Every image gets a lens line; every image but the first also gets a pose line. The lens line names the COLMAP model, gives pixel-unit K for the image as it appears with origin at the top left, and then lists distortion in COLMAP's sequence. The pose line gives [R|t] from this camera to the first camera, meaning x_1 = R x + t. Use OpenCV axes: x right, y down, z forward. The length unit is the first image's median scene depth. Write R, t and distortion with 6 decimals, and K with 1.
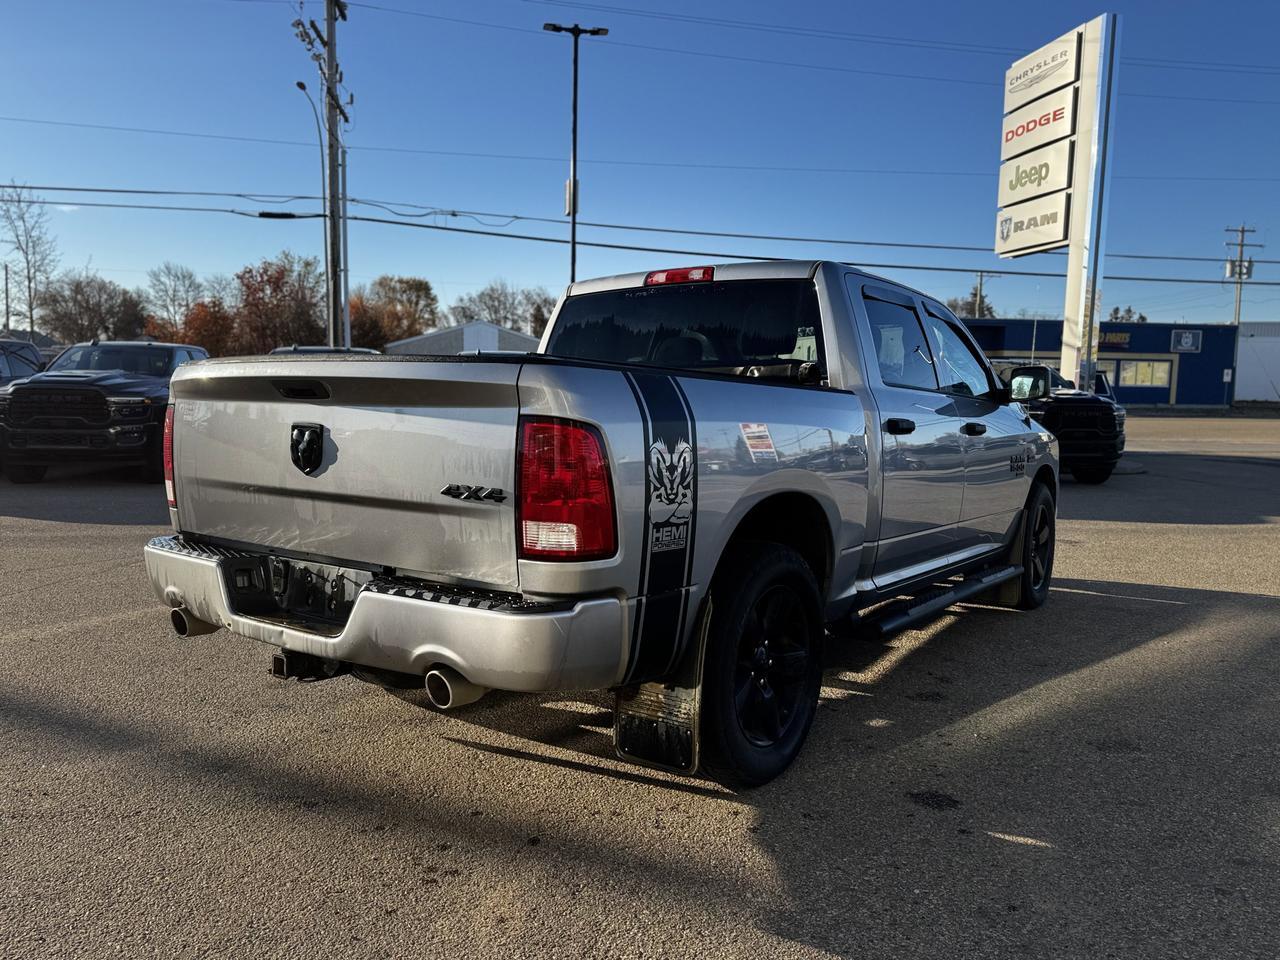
lens RADIAL K [[946.6, 0, 645.6], [0, 946.6, 486.4], [0, 0, 1]] dist [0.011867, -0.008519]
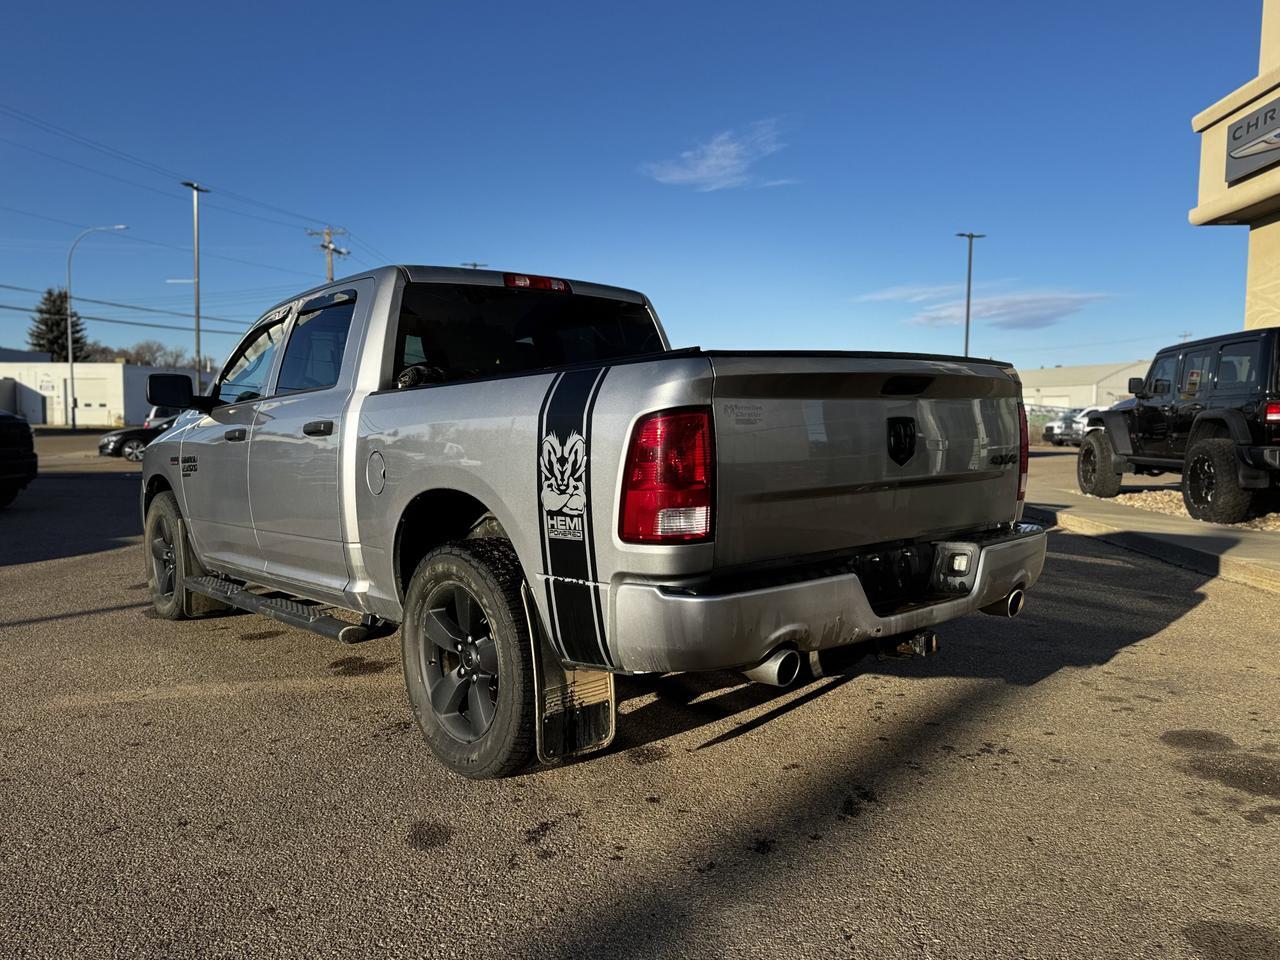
lens RADIAL K [[947.4, 0, 627.6], [0, 947.4, 474.8], [0, 0, 1]] dist [0.029777, -0.007179]
pose [[0.225439, -0.073742, 0.971463, -0.232473], [0.105787, 0.993089, 0.050835, -0.013955], [-0.968497, 0.091308, 0.231682, 0.166280]]
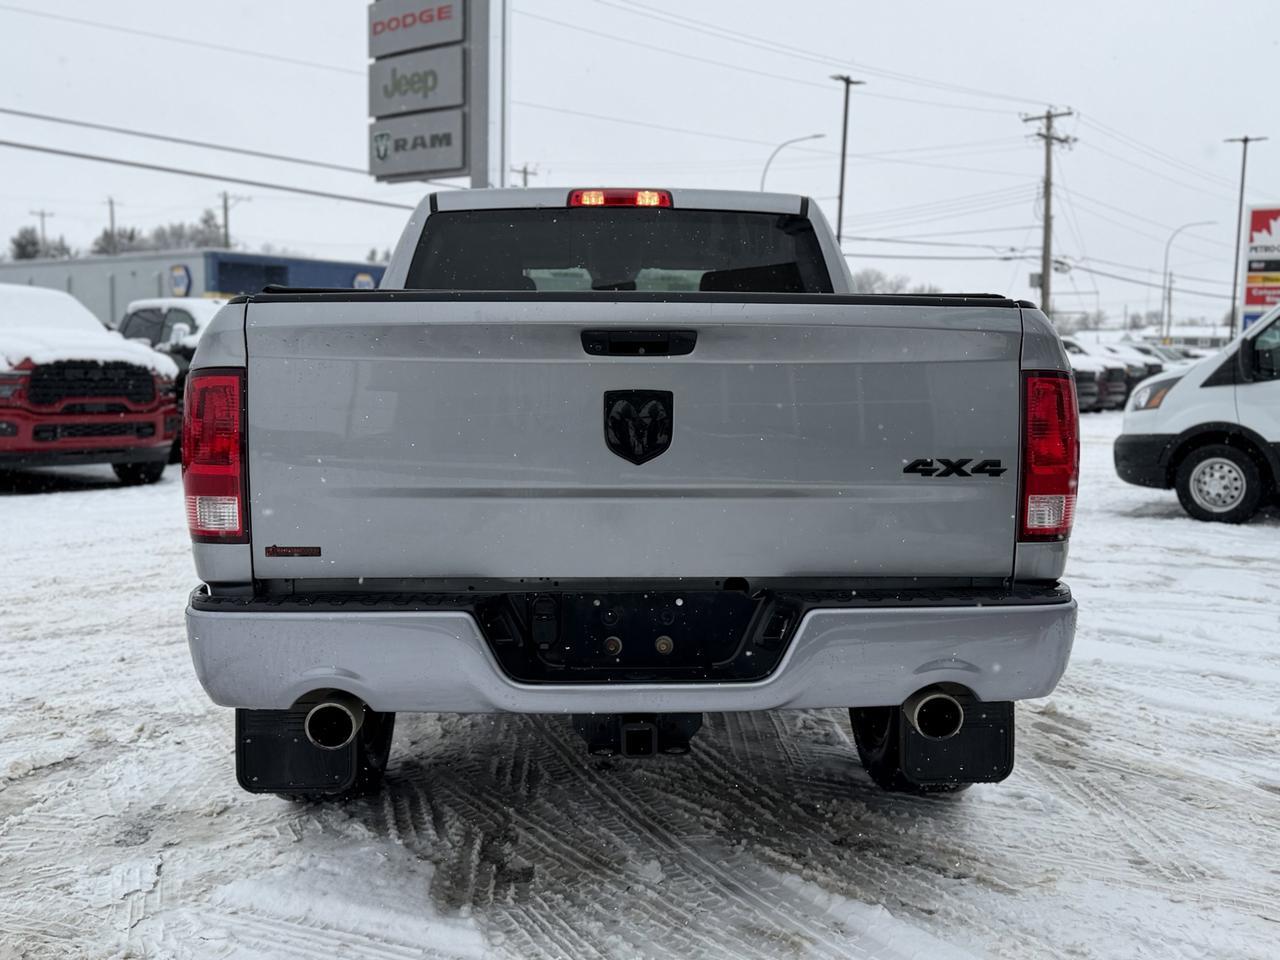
lens RADIAL K [[1257.9, 0, 640.0], [0, 1257.9, 480.0], [0, 0, 1]] dist [0.071993, 0.011405]
pose [[0.778709, -0.063670, 0.624146, -0.148992], [0.062284, 0.997768, 0.024075, -0.003646], [-0.624286, 0.020127, 0.780937, 0.040769]]
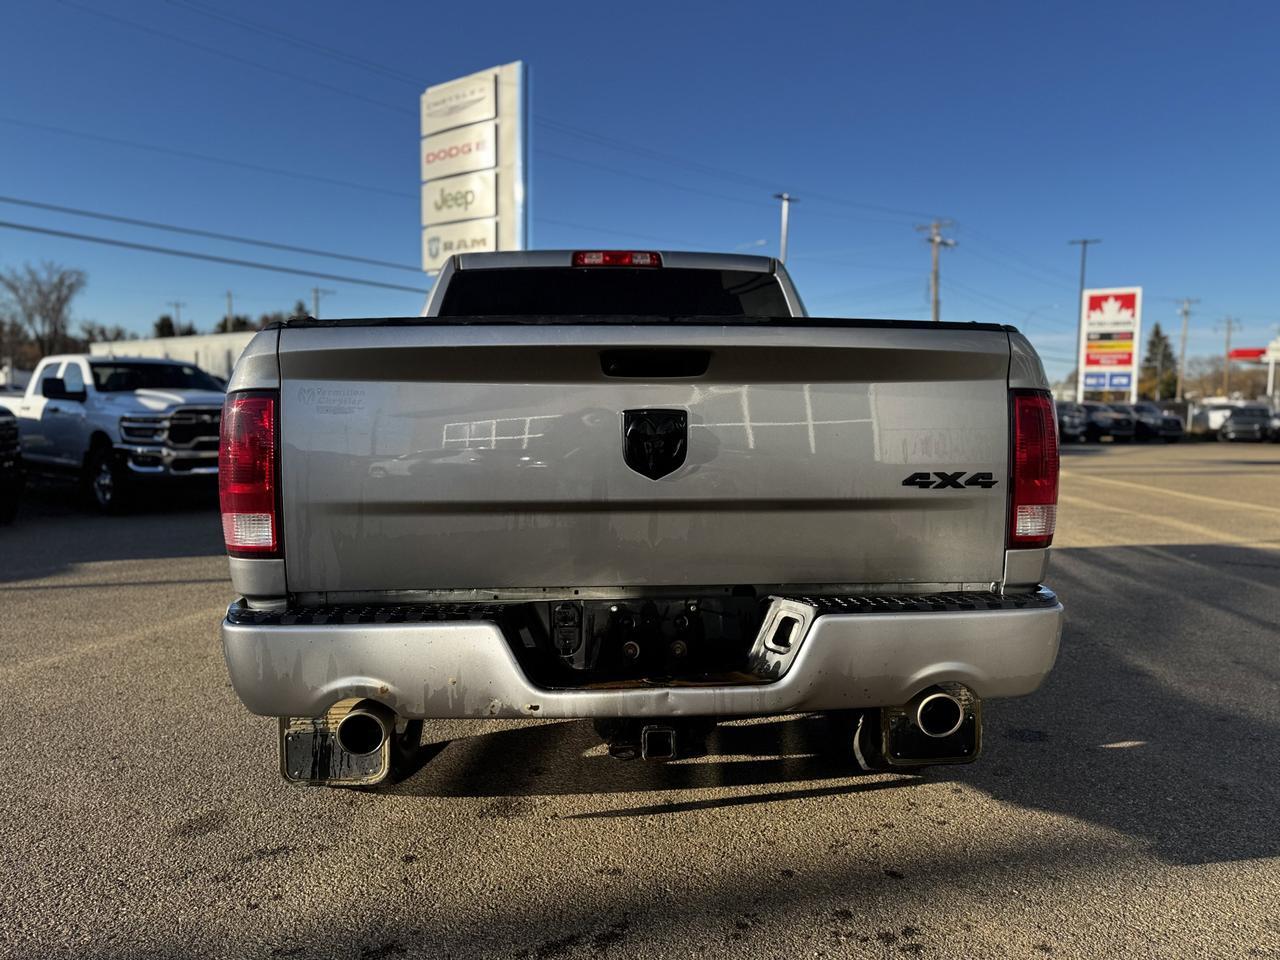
lens RADIAL K [[946.6, 0, 645.6], [0, 946.6, 486.4], [0, 0, 1]] dist [0.011867, -0.008519]
pose [[0.768446, -0.060931, 0.637008, -0.130665], [0.072495, 0.997337, 0.007944, -0.001956], [-0.635795, 0.040076, 0.770817, 0.069558]]
